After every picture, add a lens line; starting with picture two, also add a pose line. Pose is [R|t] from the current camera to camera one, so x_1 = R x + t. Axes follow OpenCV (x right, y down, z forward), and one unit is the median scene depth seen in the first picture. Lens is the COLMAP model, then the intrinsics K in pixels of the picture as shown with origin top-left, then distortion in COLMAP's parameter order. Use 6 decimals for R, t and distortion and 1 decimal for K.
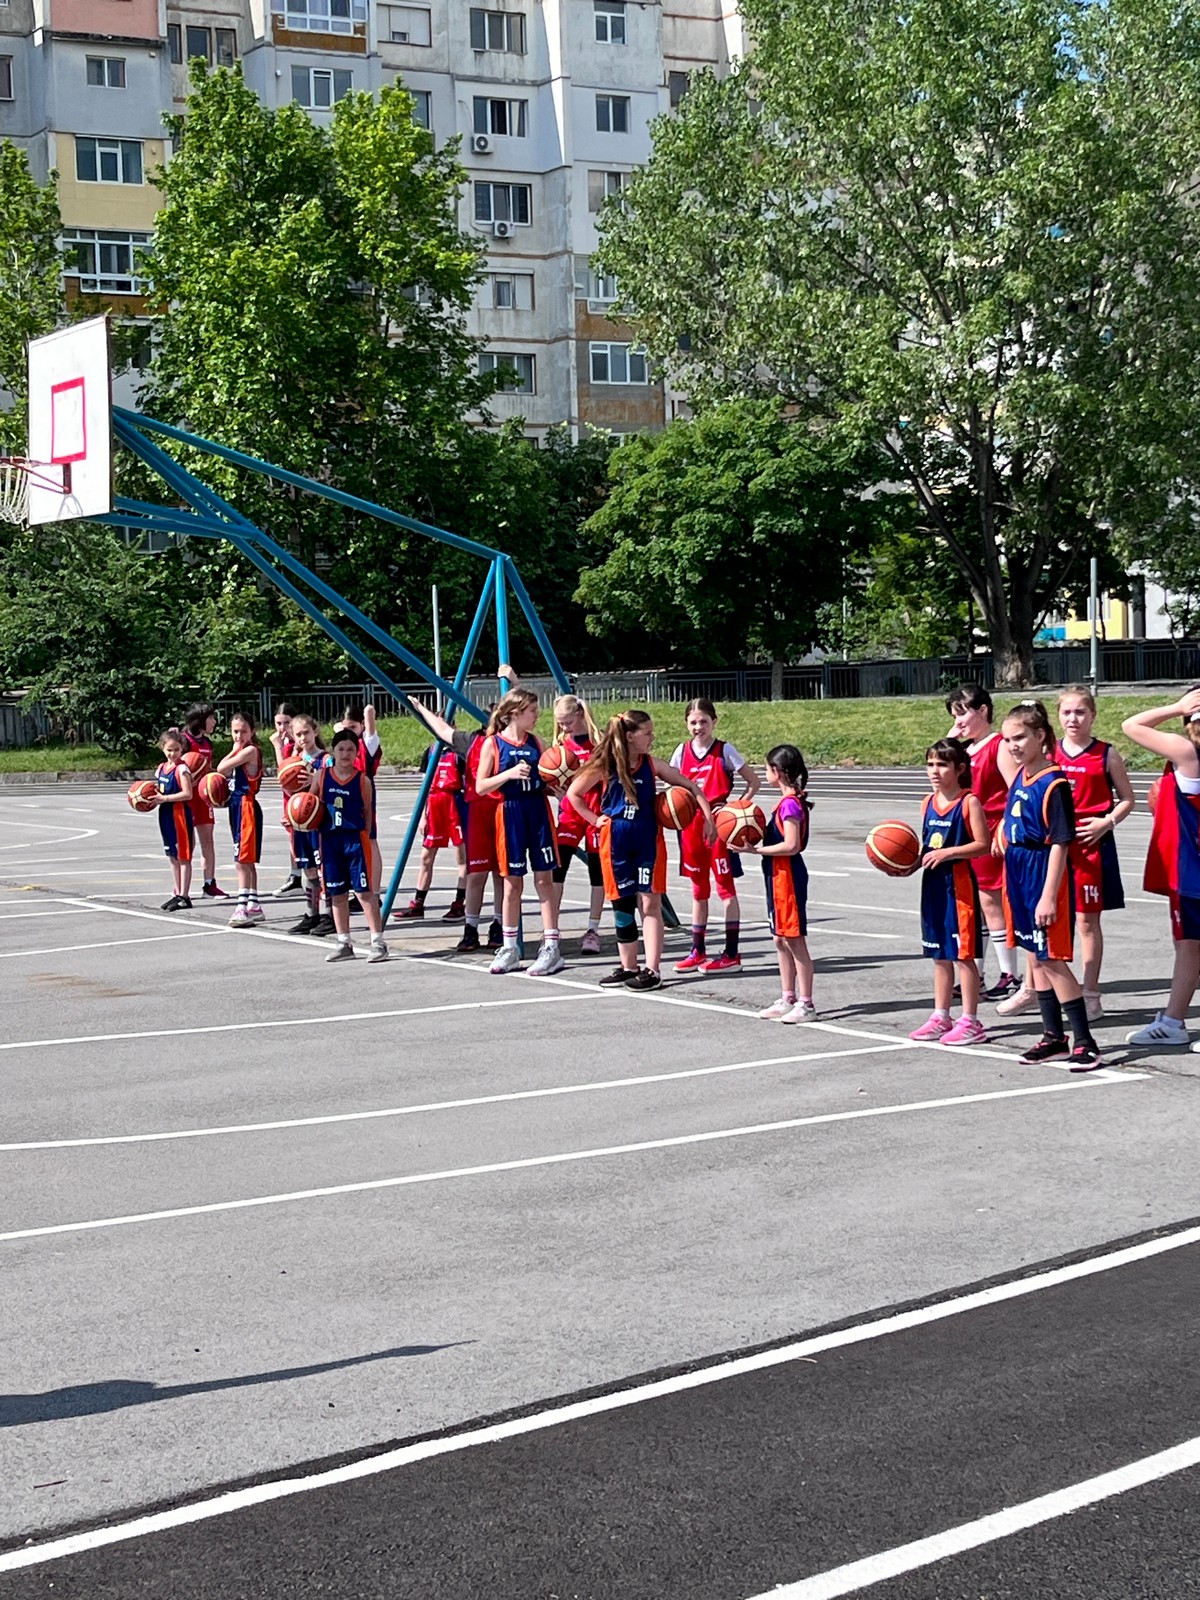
lens RADIAL K [[2795.0, 0, 602.4], [0, 2795.0, 799.9], [0, 0, 1]] dist [0.033569, 0.000000]
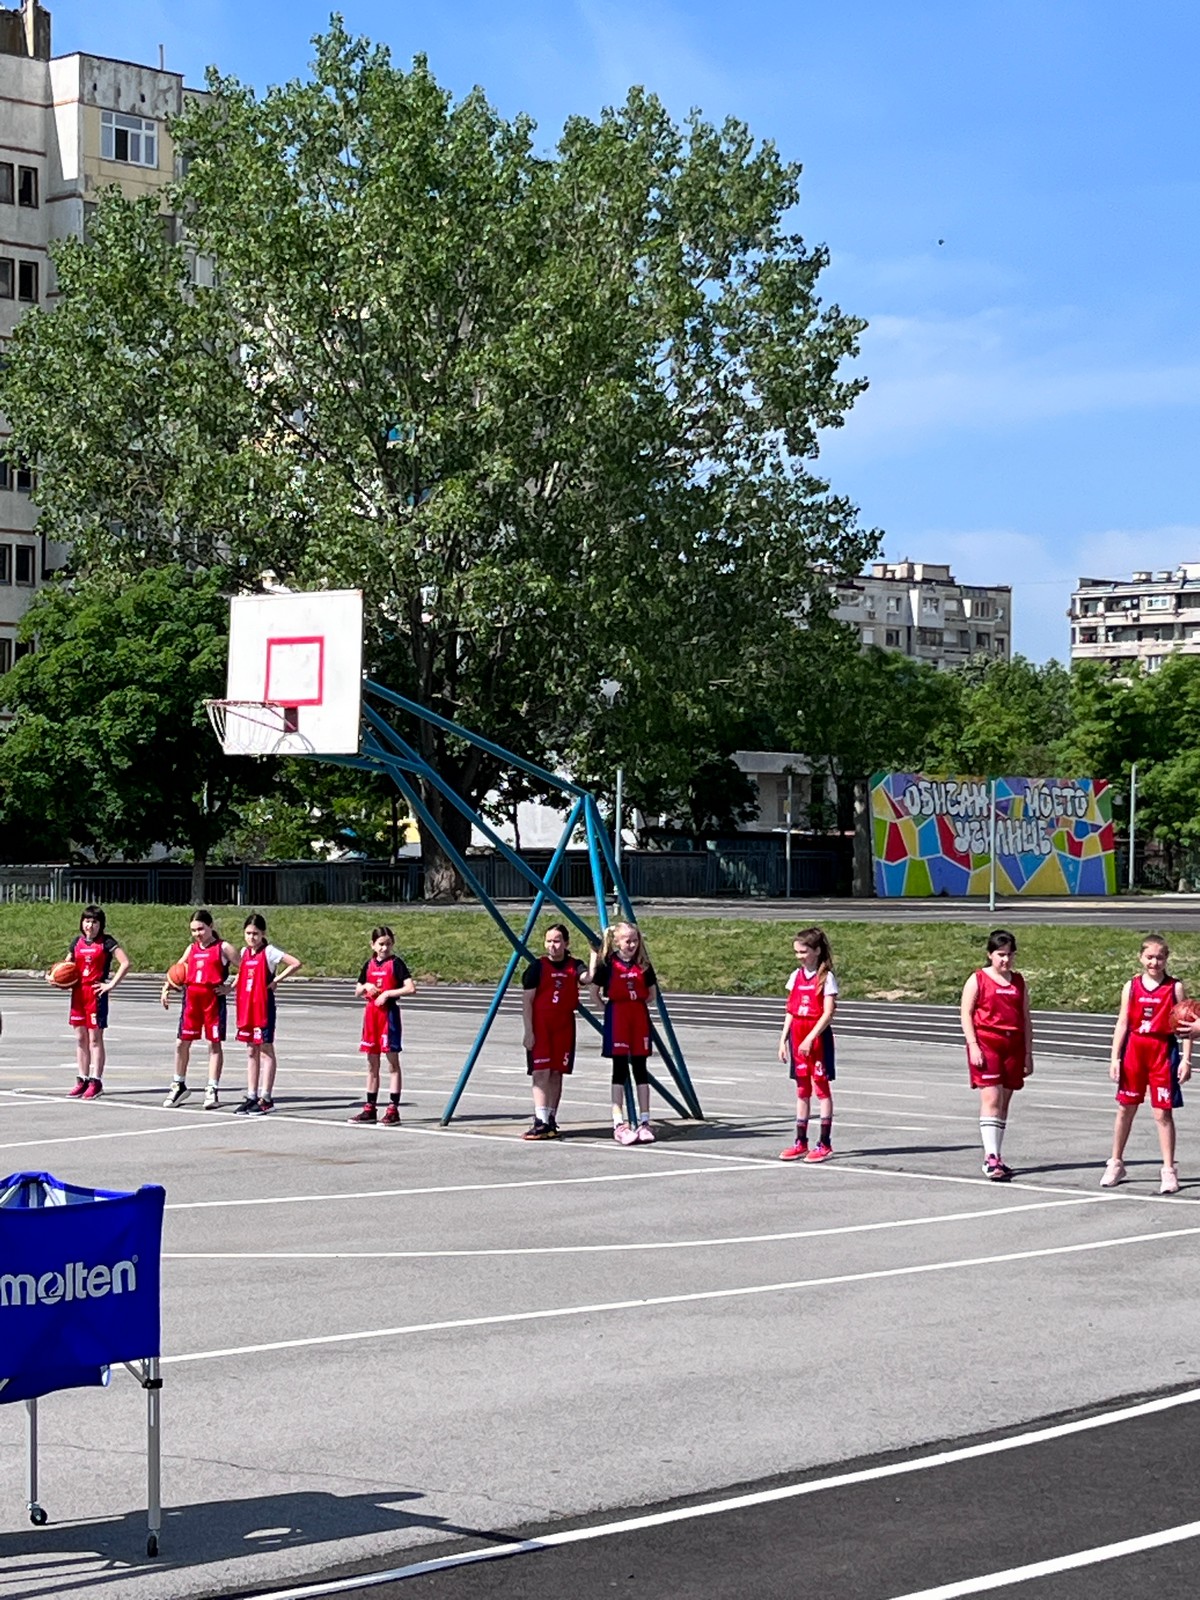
lens RADIAL K [[3438.1, 0, 598.1], [0, 3438.1, 800.3], [0, 0, 1]] dist [0.056440, 0.000000]
pose [[0.965764, 0.047294, 0.255076, -0.099581], [-0.030694, 0.997167, -0.068673, 0.003182], [-0.257601, 0.058493, 0.964479, -0.096518]]
